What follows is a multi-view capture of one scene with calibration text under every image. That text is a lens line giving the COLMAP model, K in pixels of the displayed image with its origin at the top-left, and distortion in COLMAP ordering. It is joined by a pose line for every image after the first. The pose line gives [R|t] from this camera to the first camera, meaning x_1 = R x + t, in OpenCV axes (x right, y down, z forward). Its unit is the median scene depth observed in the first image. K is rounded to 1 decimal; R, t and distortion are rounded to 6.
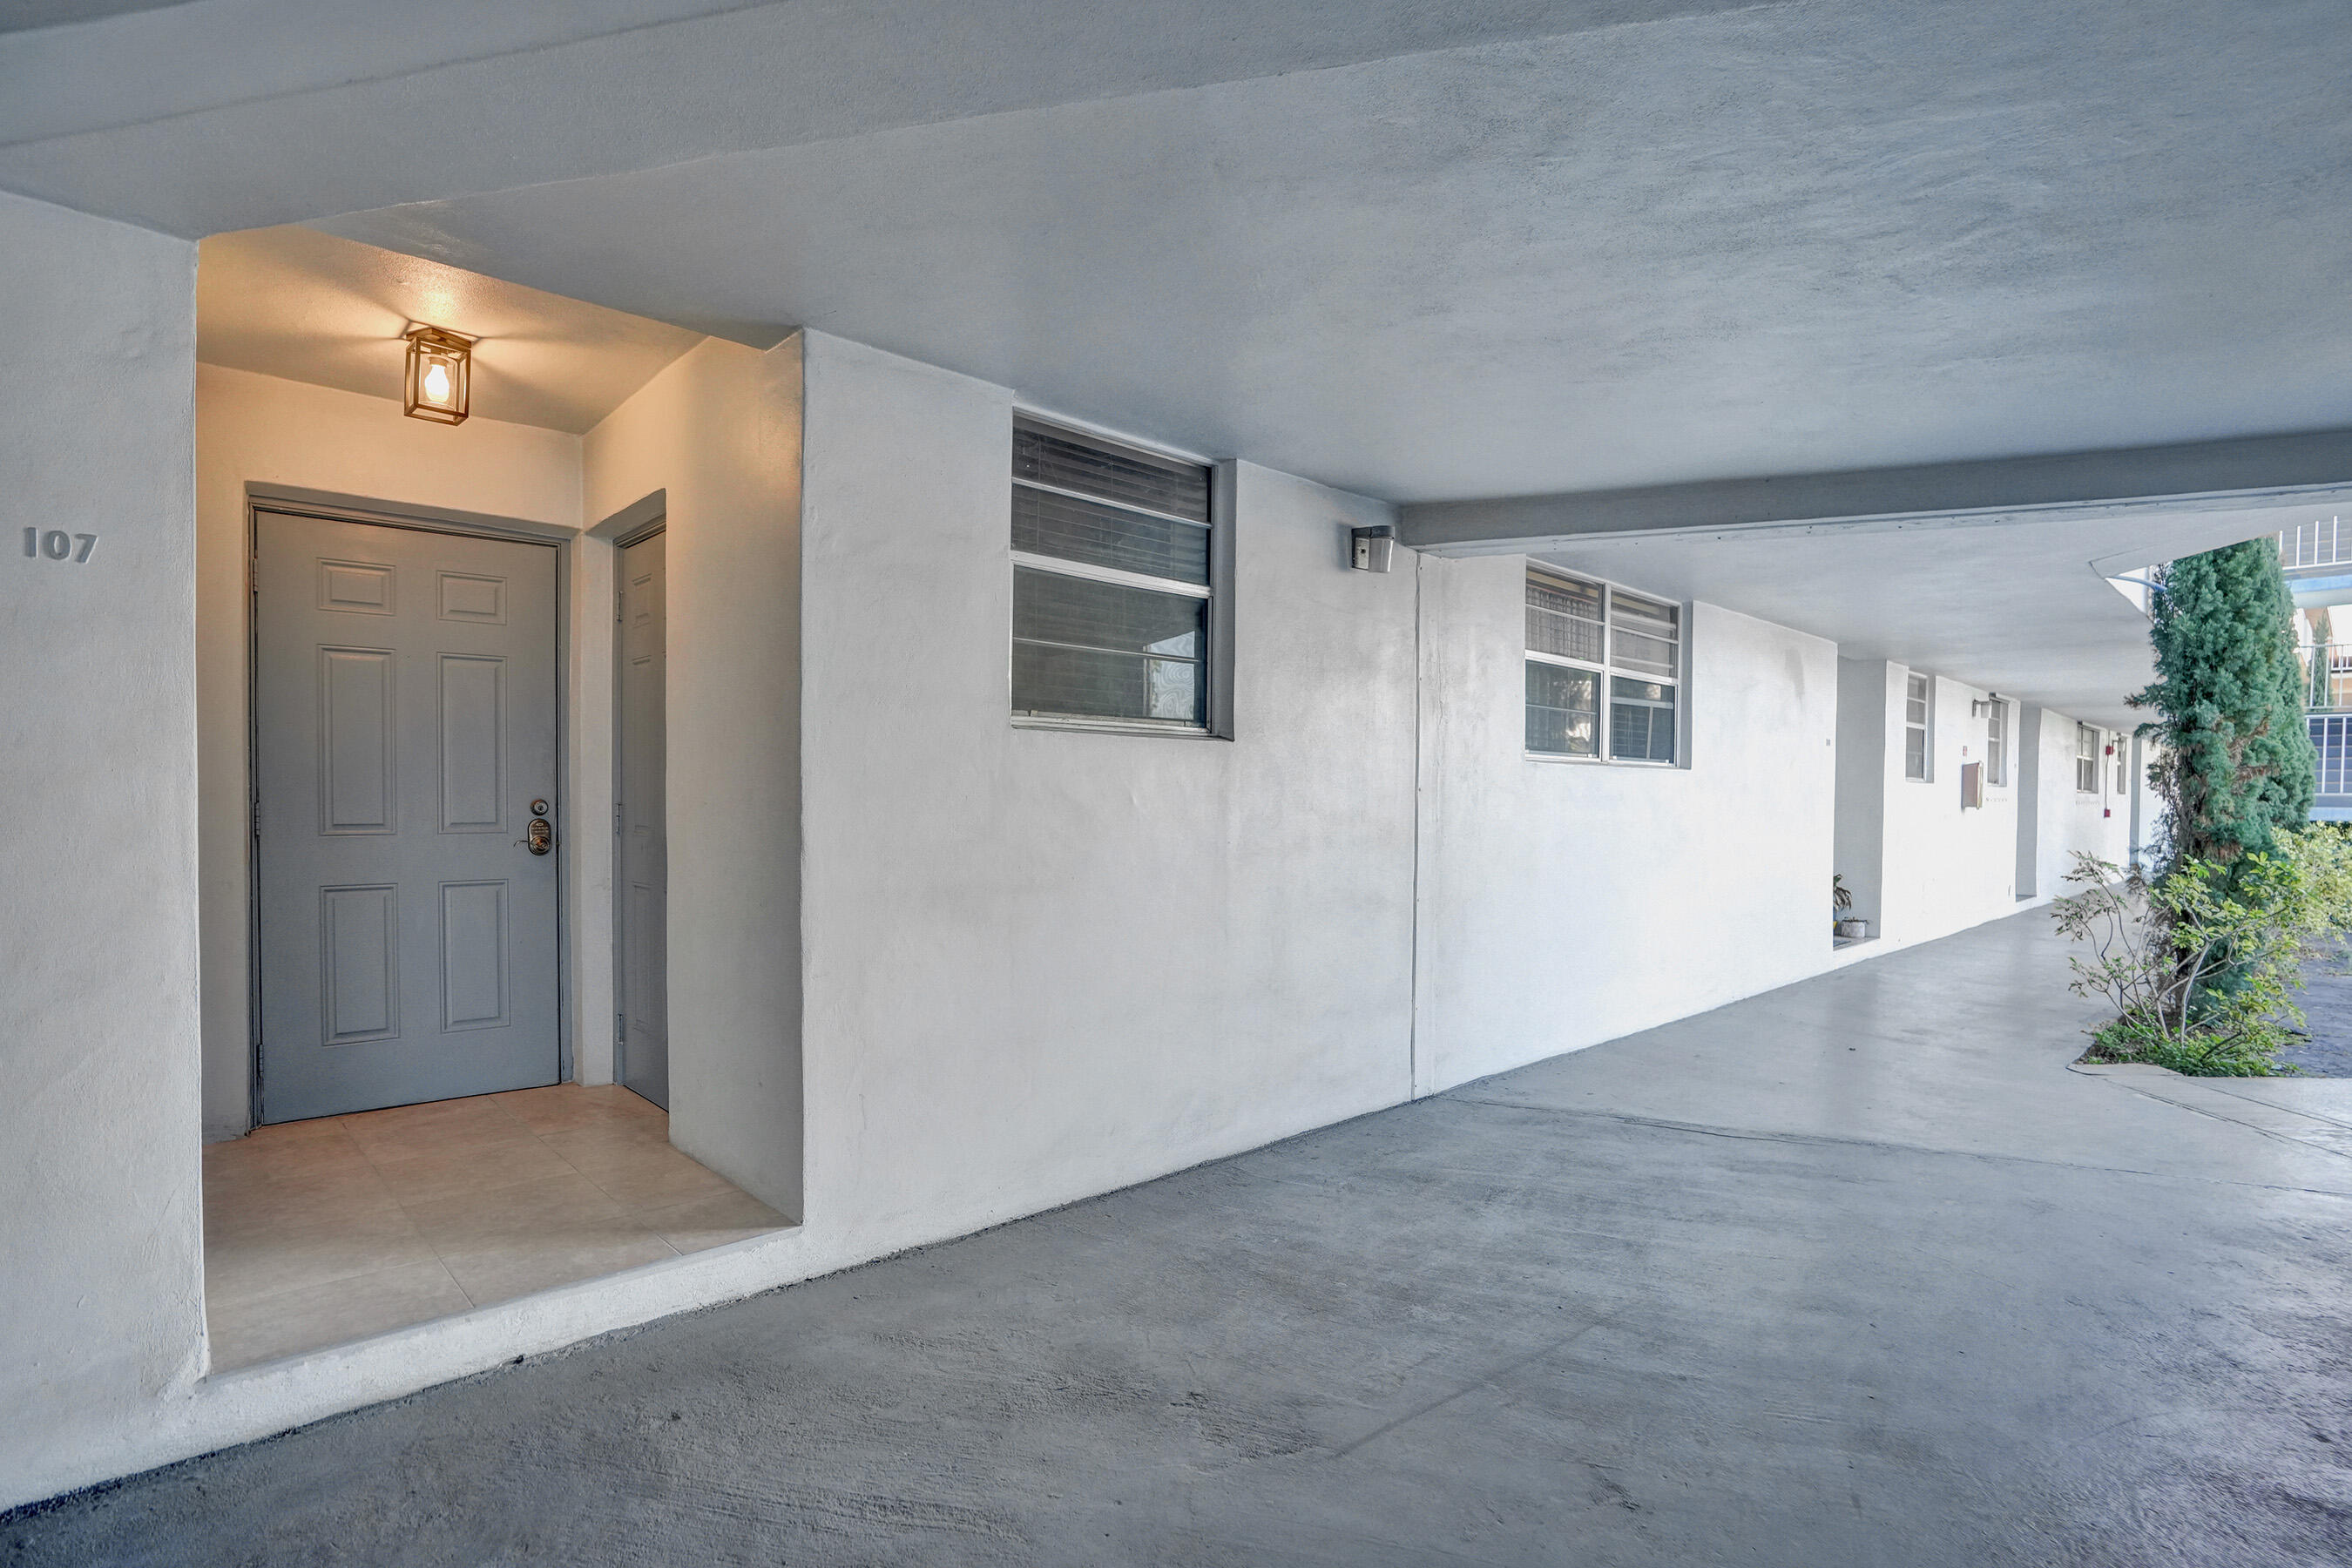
lens RADIAL K [[1176.0, 0, 1154.8], [0, 1176.0, 816.1], [0, 0, 1]] dist [-0.062705, 0.037640]
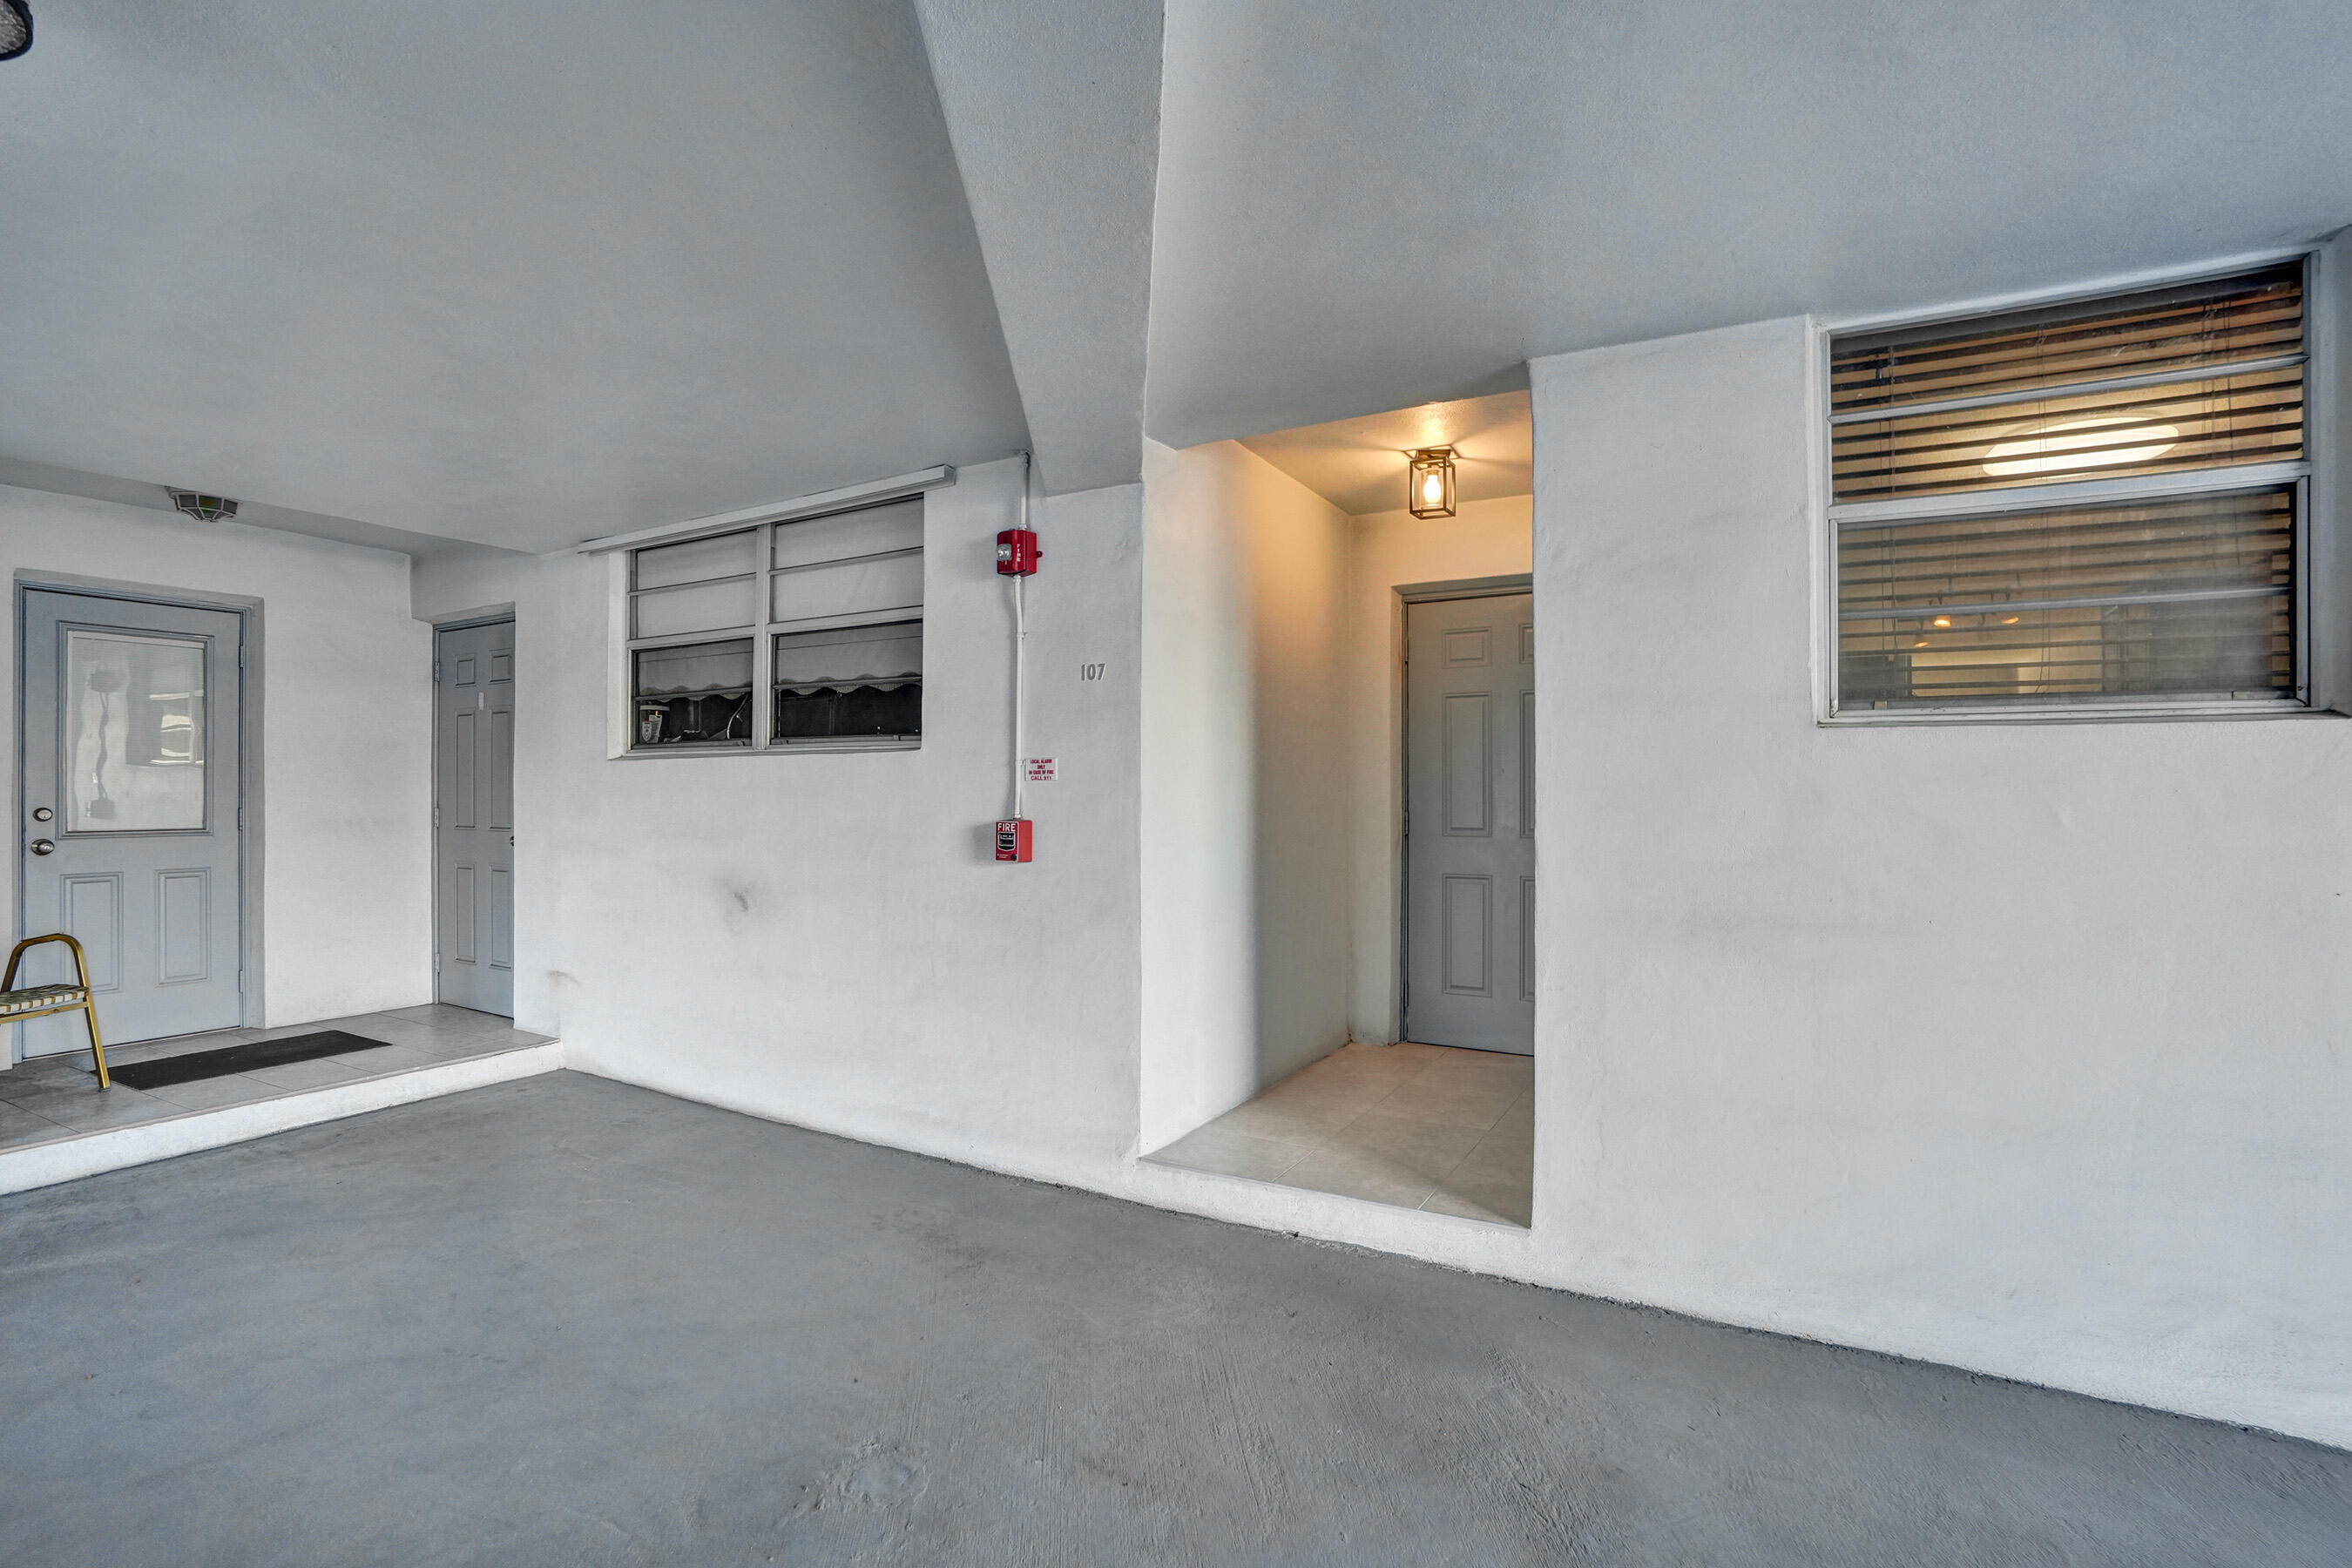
lens RADIAL K [[1091.8, 0, 1176.0], [0, 1091.8, 784.0], [0, 0, 1]] dist [-0.067424, 0.027949]
pose [[0.308252, -0.014677, -0.951192, 0.437682], [-0.016477, 0.999649, -0.020764, -0.013346], [0.951162, 0.022074, 0.307901, 0.348761]]
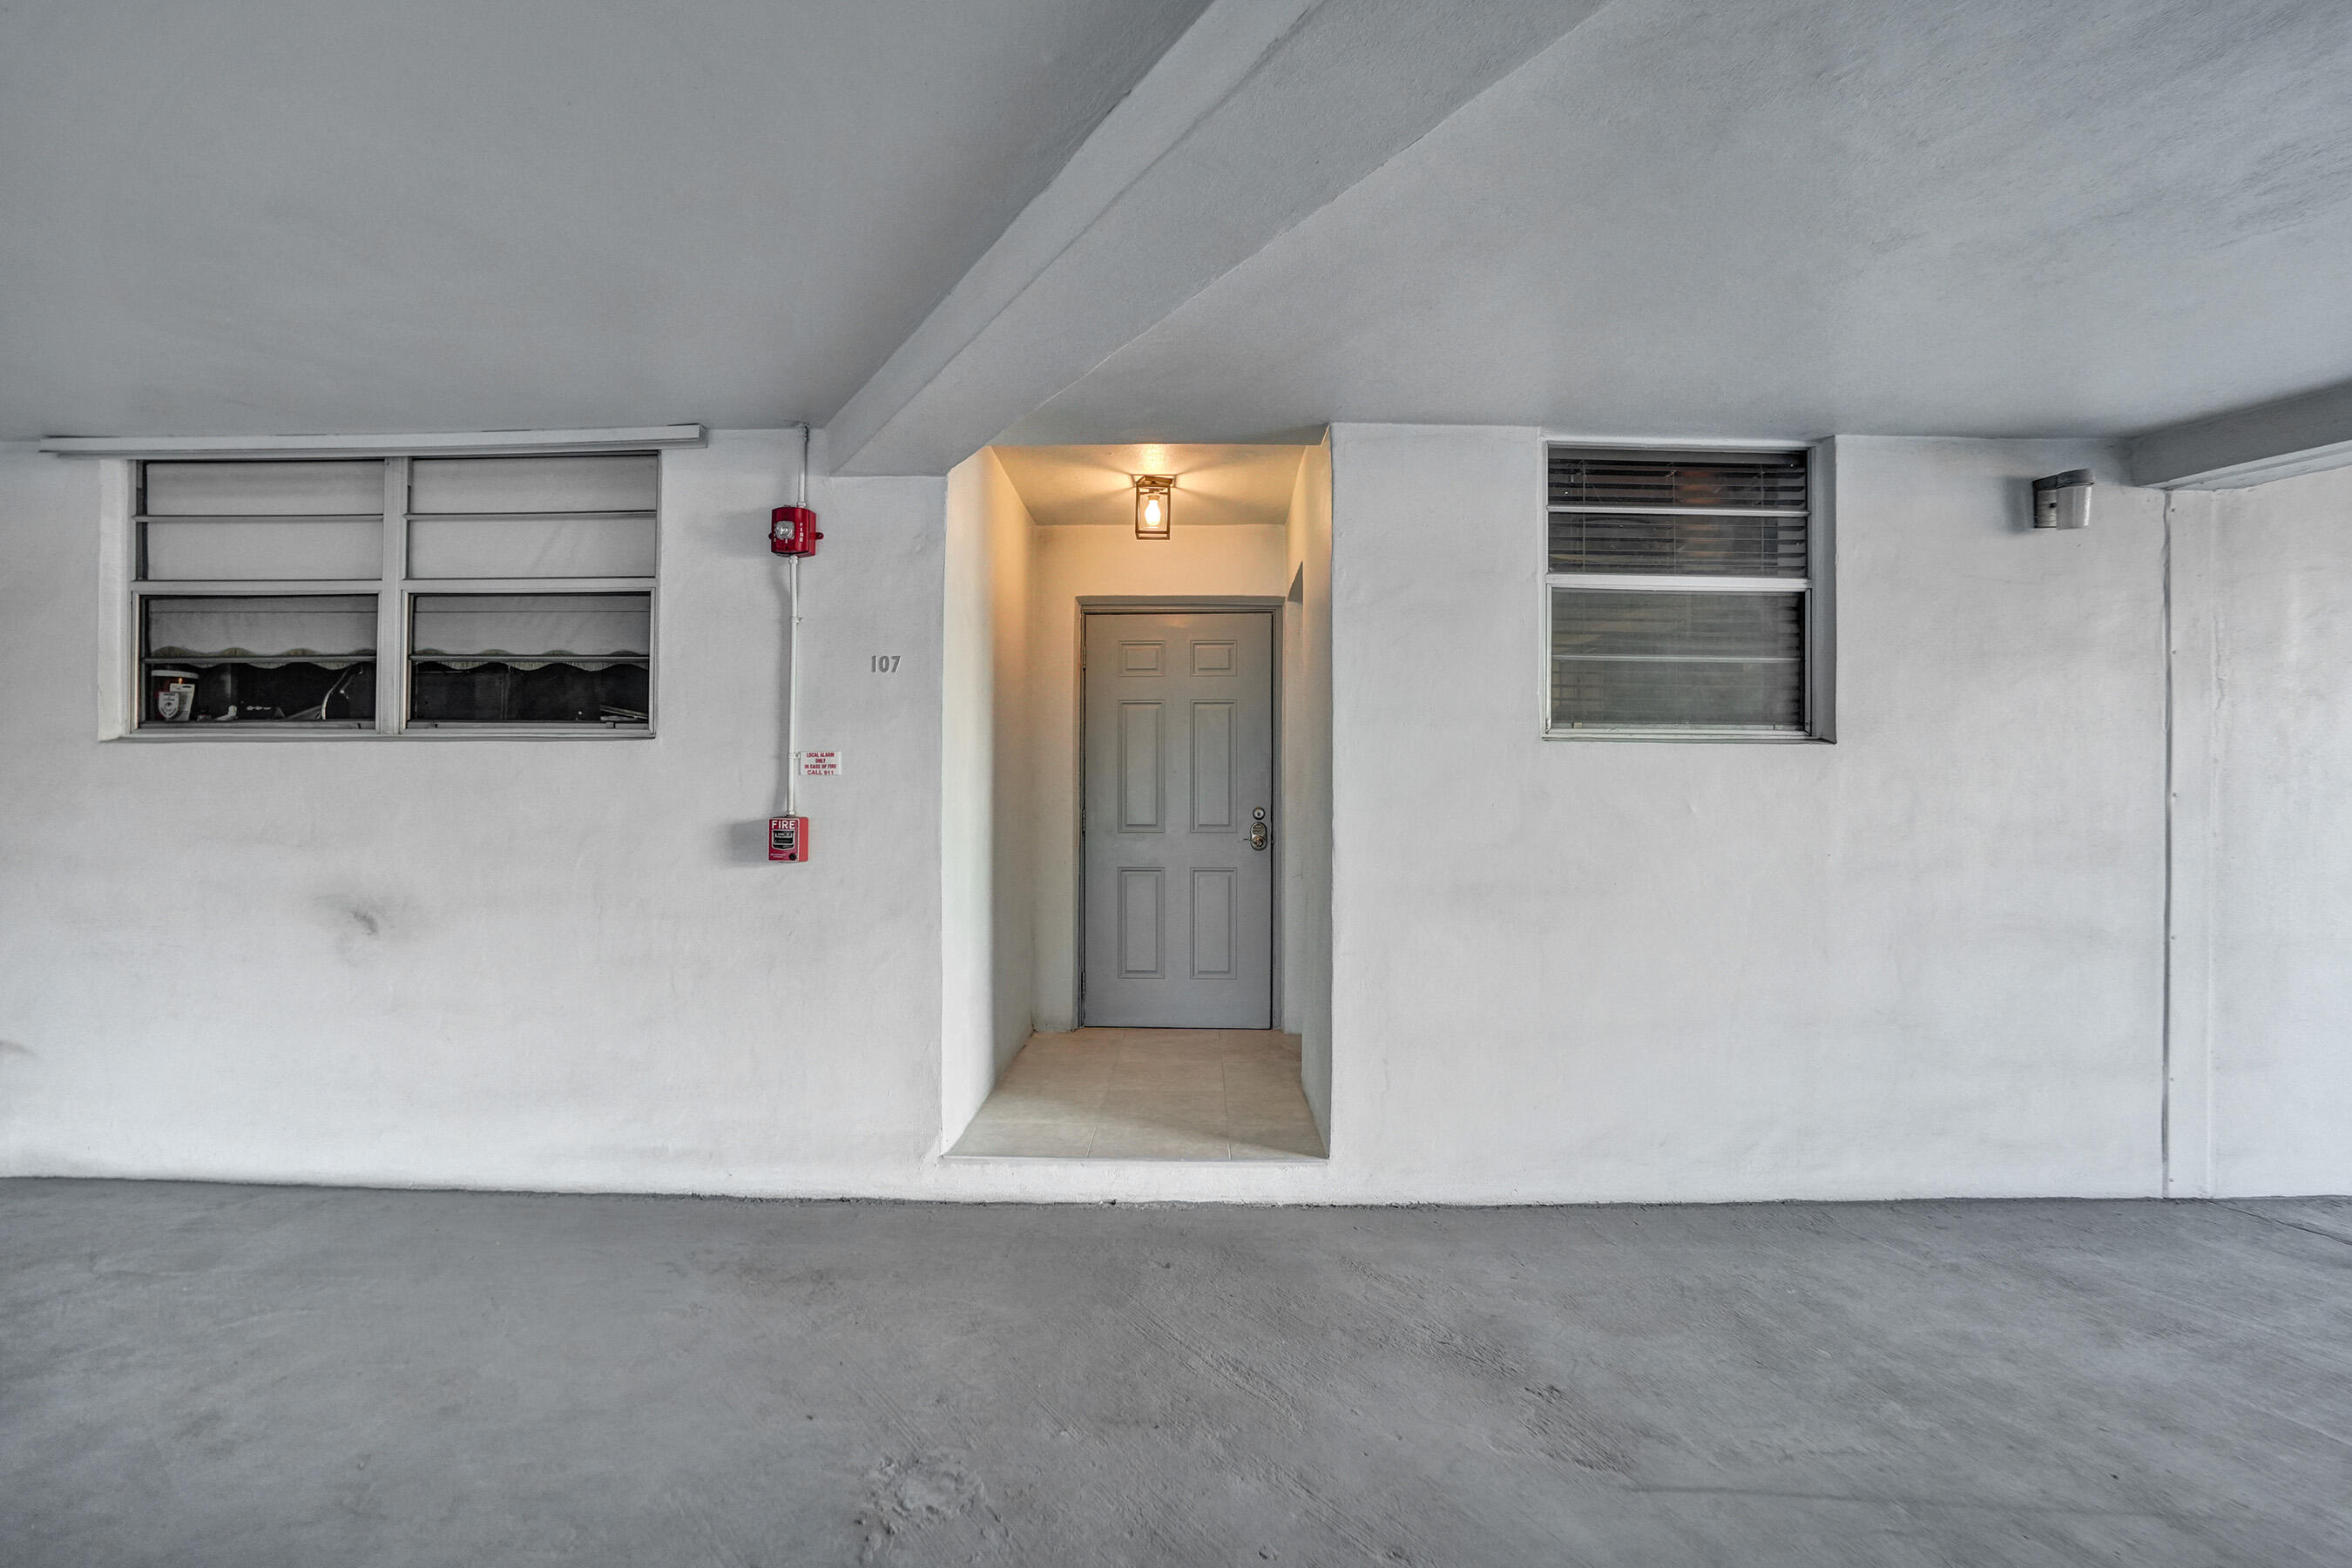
lens RADIAL K [[1098.1, 0, 1175.1], [0, 1098.1, 793.9], [0, 0, 1]] dist [-0.067121, 0.029537]
pose [[0.722990, -0.008104, -0.690811, 0.317638], [-0.011187, 0.999663, -0.023435, 0.000401], [0.690768, 0.024672, 0.722655, 0.052698]]
